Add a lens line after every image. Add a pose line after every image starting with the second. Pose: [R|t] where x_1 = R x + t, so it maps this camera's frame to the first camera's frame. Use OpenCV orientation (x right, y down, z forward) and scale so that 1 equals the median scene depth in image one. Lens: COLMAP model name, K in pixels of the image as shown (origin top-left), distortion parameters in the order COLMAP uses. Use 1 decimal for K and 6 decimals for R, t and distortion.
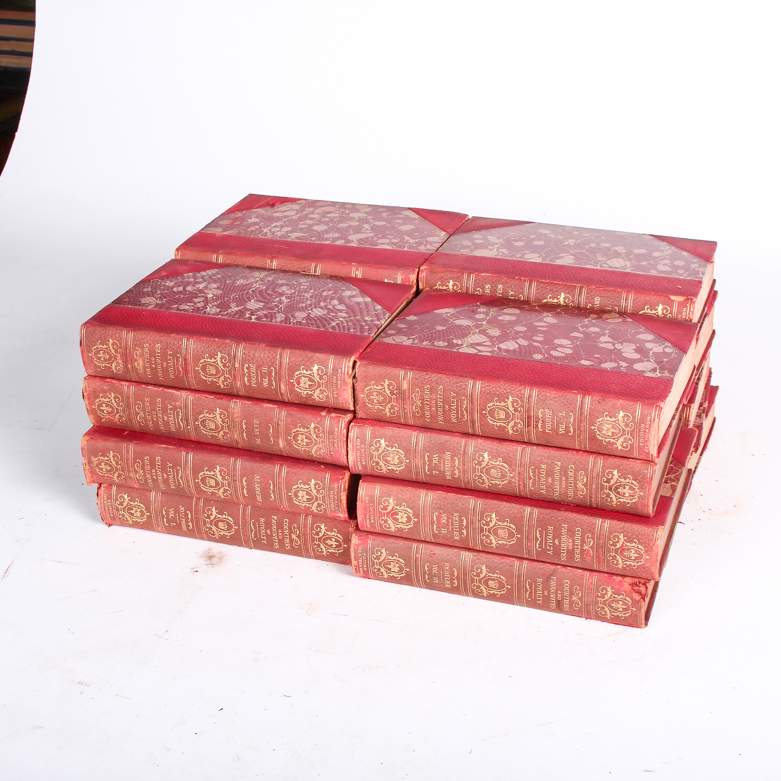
lens RADIAL K [[1347.7, 0, 390.5], [0, 1347.7, 390.5], [0, 0, 1]] dist [-0.115616, 0.119760]
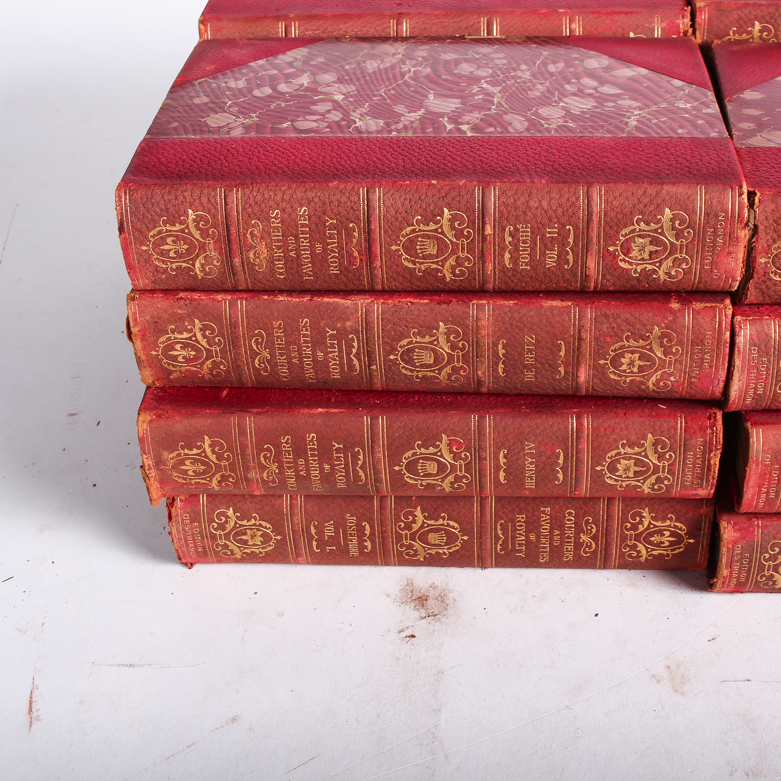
lens RADIAL K [[1347.7, 0, 390.5], [0, 1347.7, 390.5], [0, 0, 1]] dist [-0.115616, 0.119760]
pose [[0.967467, -0.157562, 0.197942, -0.242085], [0.126979, 0.979119, 0.158752, -0.041755], [-0.218822, -0.128453, 0.967273, 0.517387]]
